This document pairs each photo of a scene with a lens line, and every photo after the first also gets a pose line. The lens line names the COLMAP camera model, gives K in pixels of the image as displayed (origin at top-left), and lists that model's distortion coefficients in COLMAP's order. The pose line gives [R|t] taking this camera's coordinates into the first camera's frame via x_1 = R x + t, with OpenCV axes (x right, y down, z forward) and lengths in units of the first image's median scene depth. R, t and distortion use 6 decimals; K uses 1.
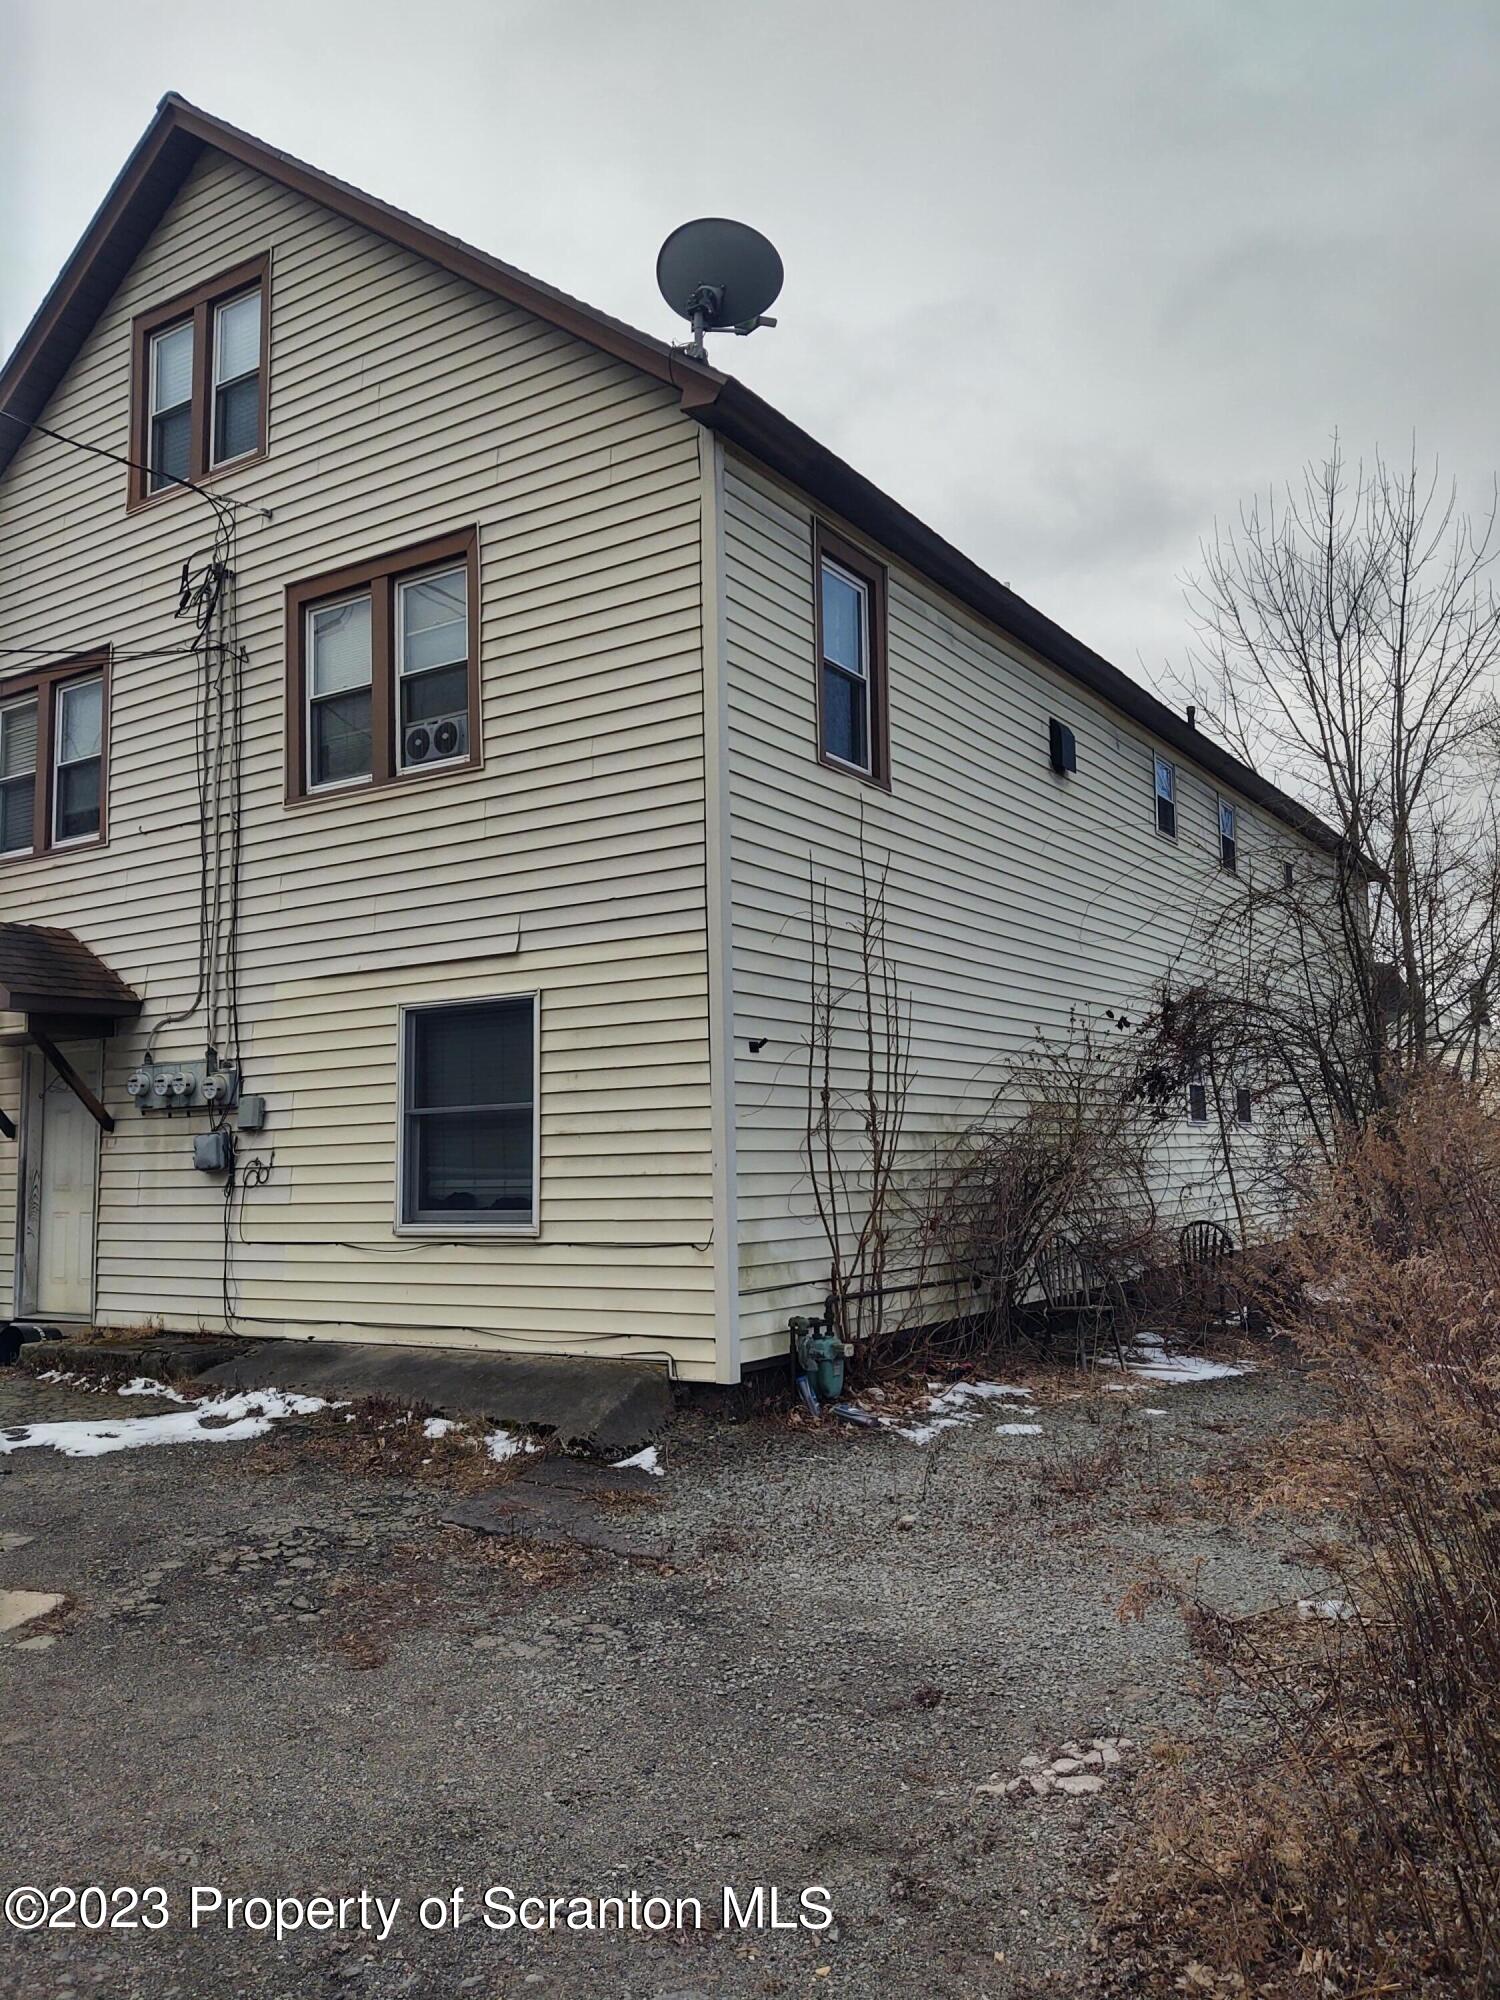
lens RADIAL K [[1548.1, 0, 750.0], [0, 1548.1, 1000.0], [0, 0, 1]] dist [0.031885, -0.091664]
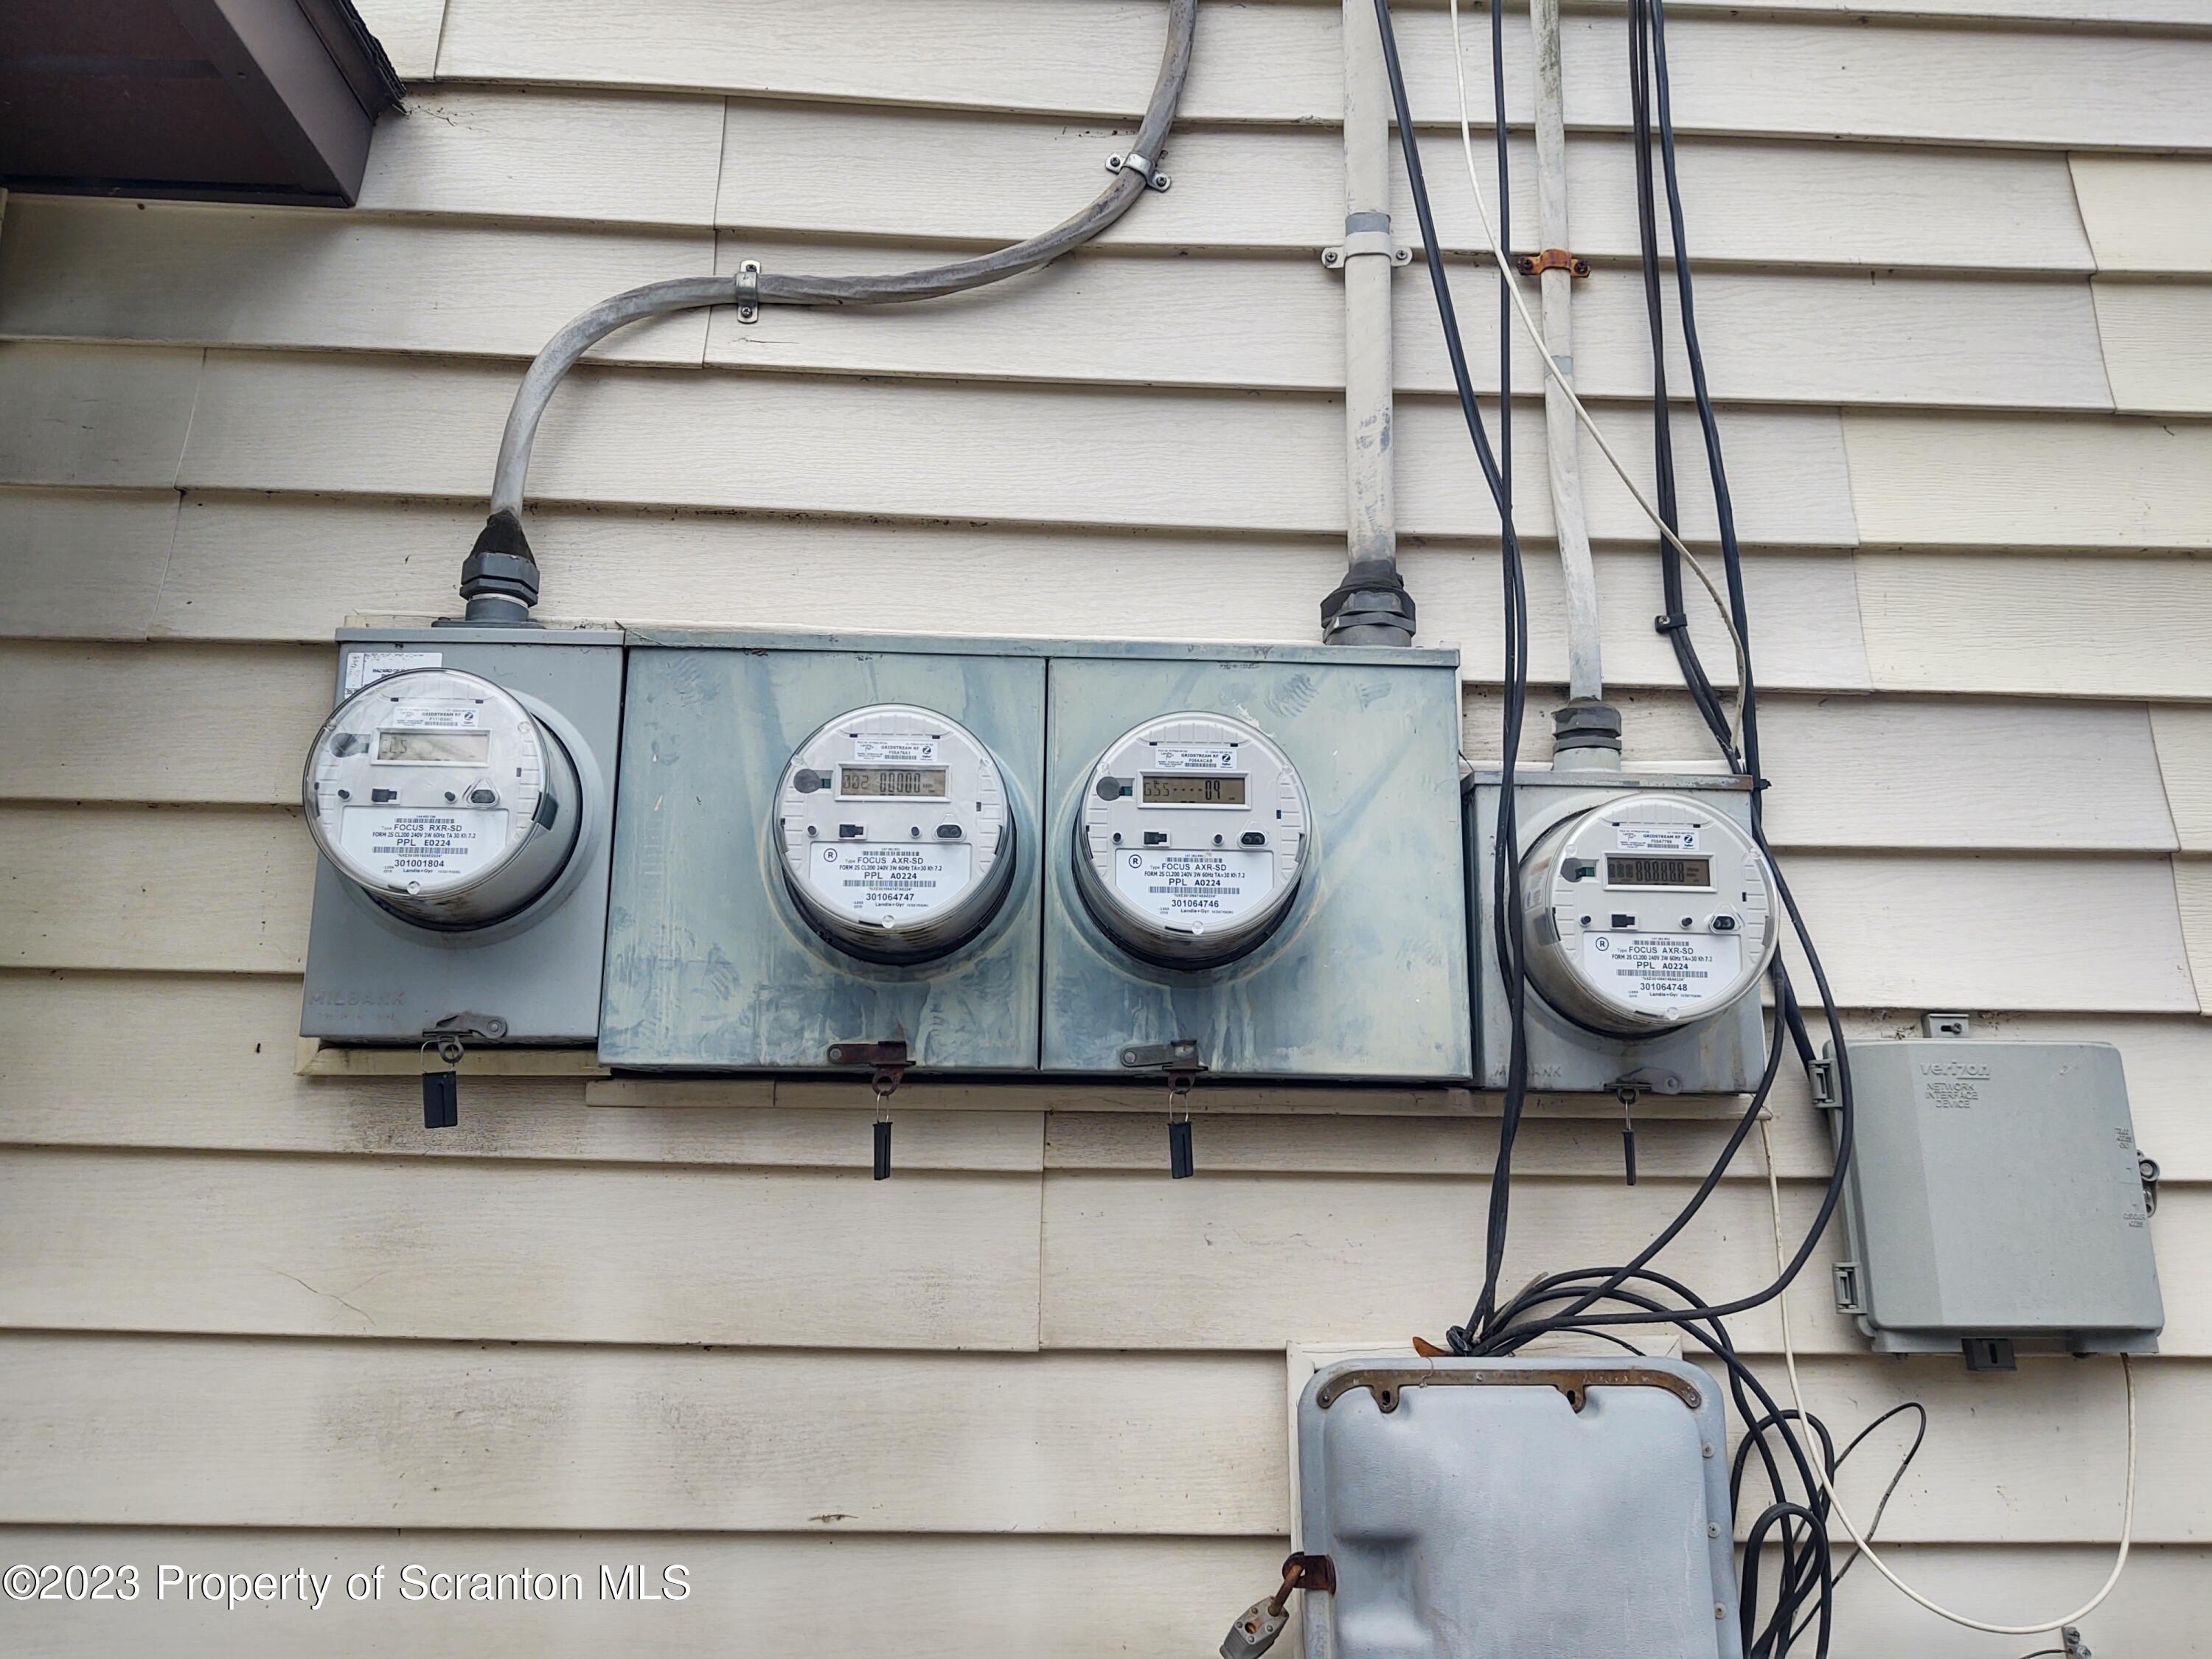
lens RADIAL K [[1695.1, 0, 1106.0], [0, 1695.1, 829.5], [0, 0, 1]] dist [0.090404, -0.221376]
pose [[0.817661, 0.159707, 0.553105, -0.432861], [-0.092076, 0.984662, -0.148200, 0.070767], [-0.568290, 0.070250, 0.819824, 0.924015]]
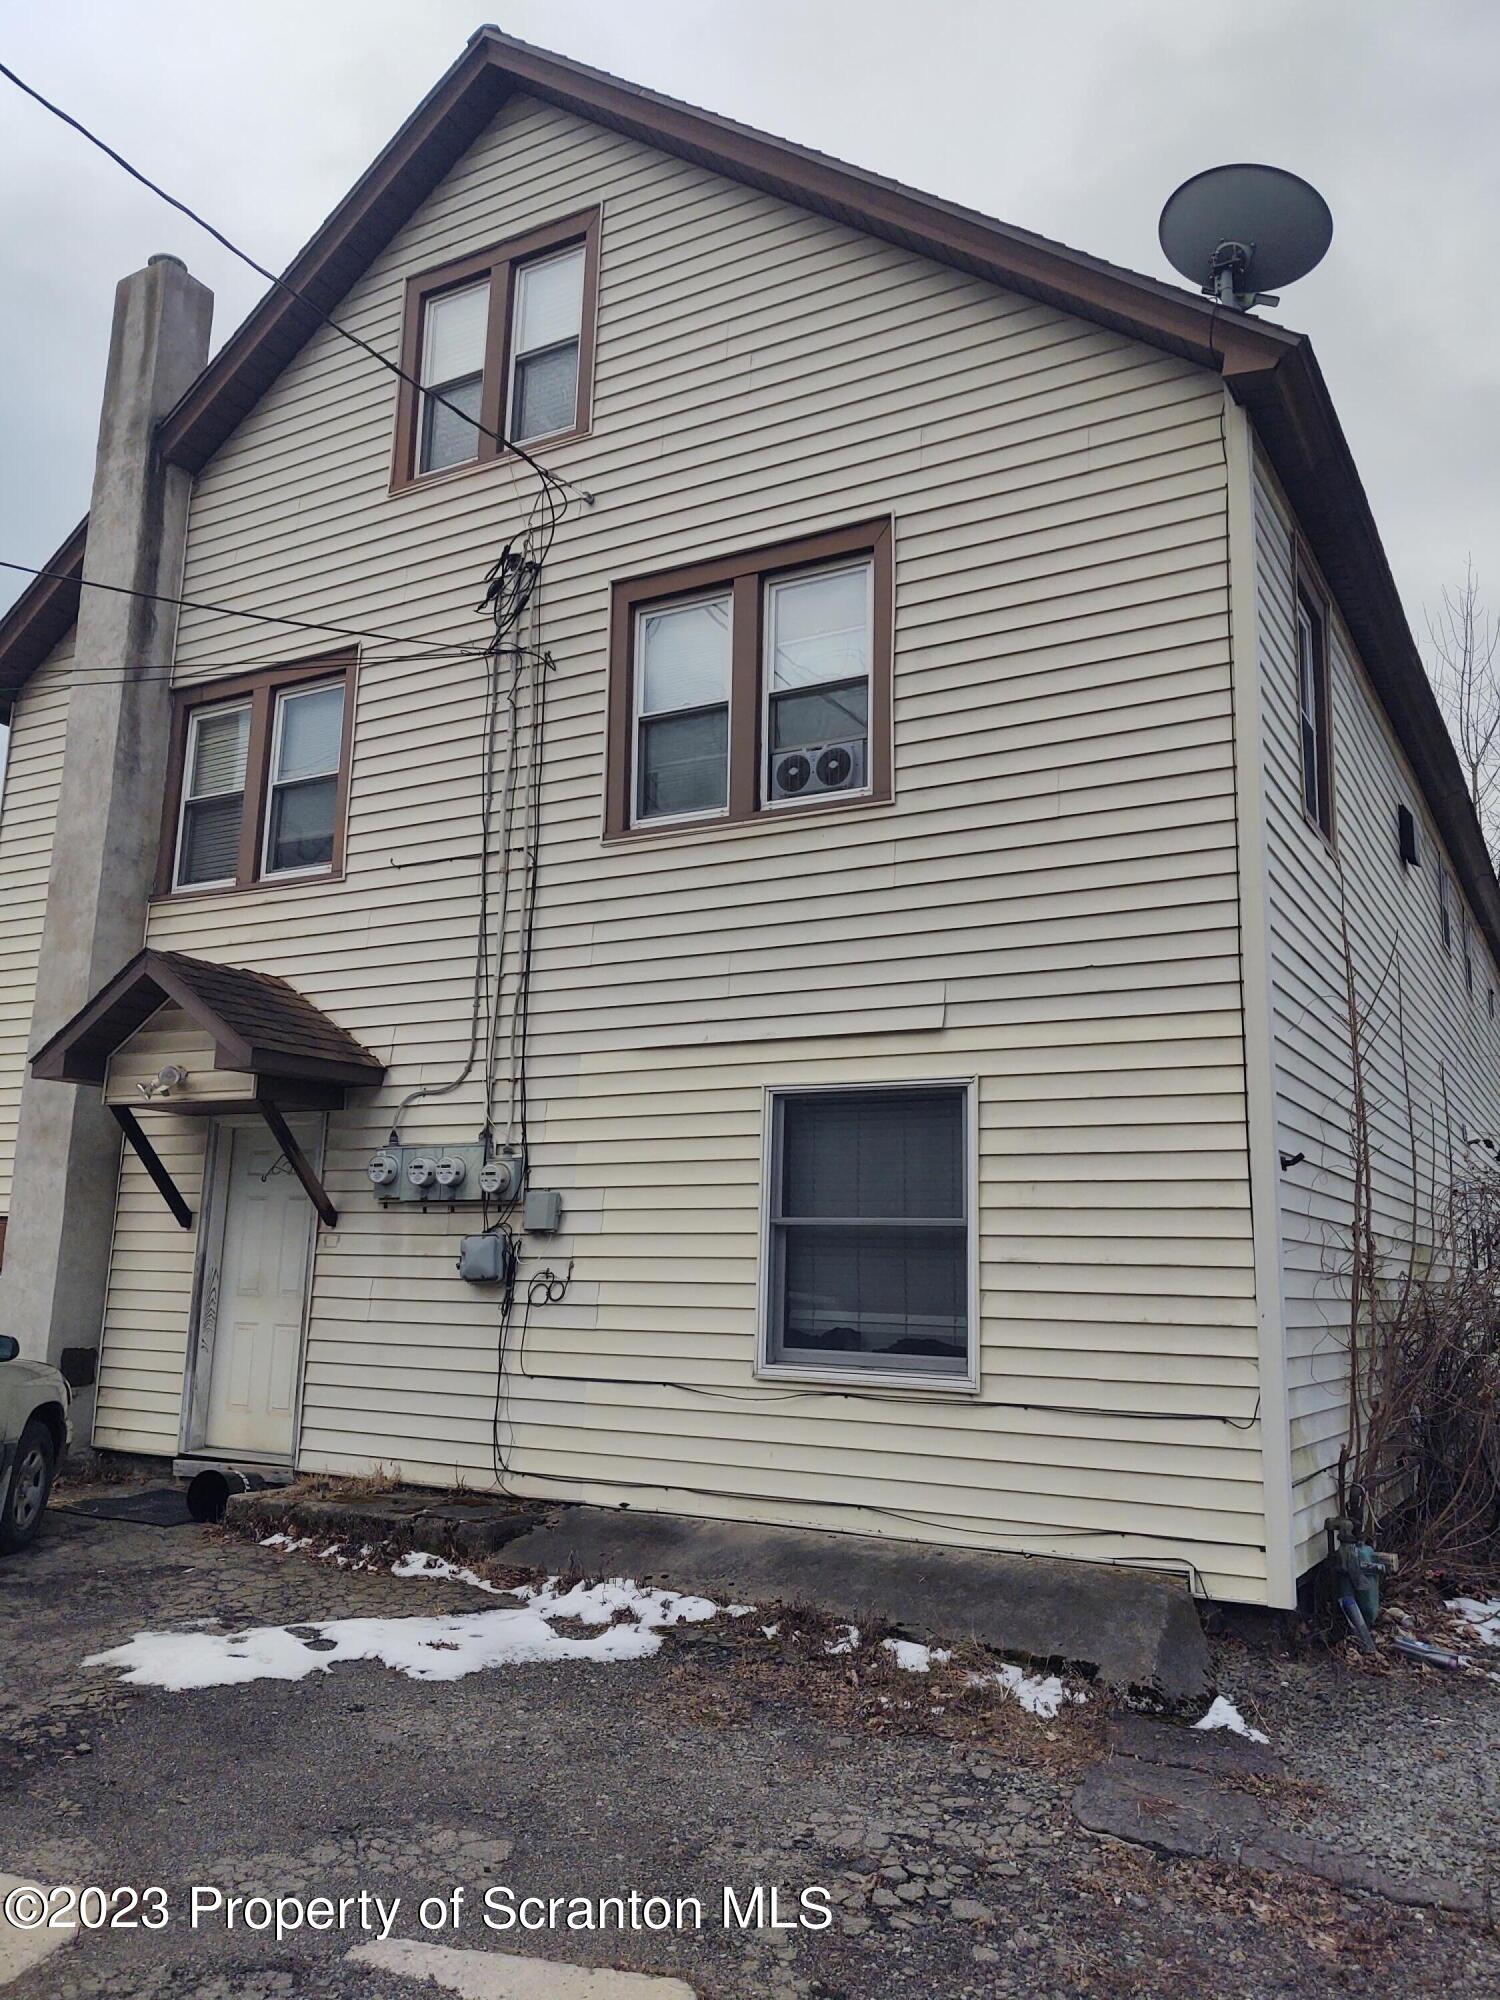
lens RADIAL K [[1532.6, 0, 749.8], [0, 1532.6, 993.6], [0, 0, 1]] dist [0.090404, -0.221376]
pose [[0.997234, 0.057147, 0.047524, -0.254328], [-0.053211, 0.995347, -0.080324, 0.017871], [-0.051893, 0.077573, 0.995635, 0.184580]]
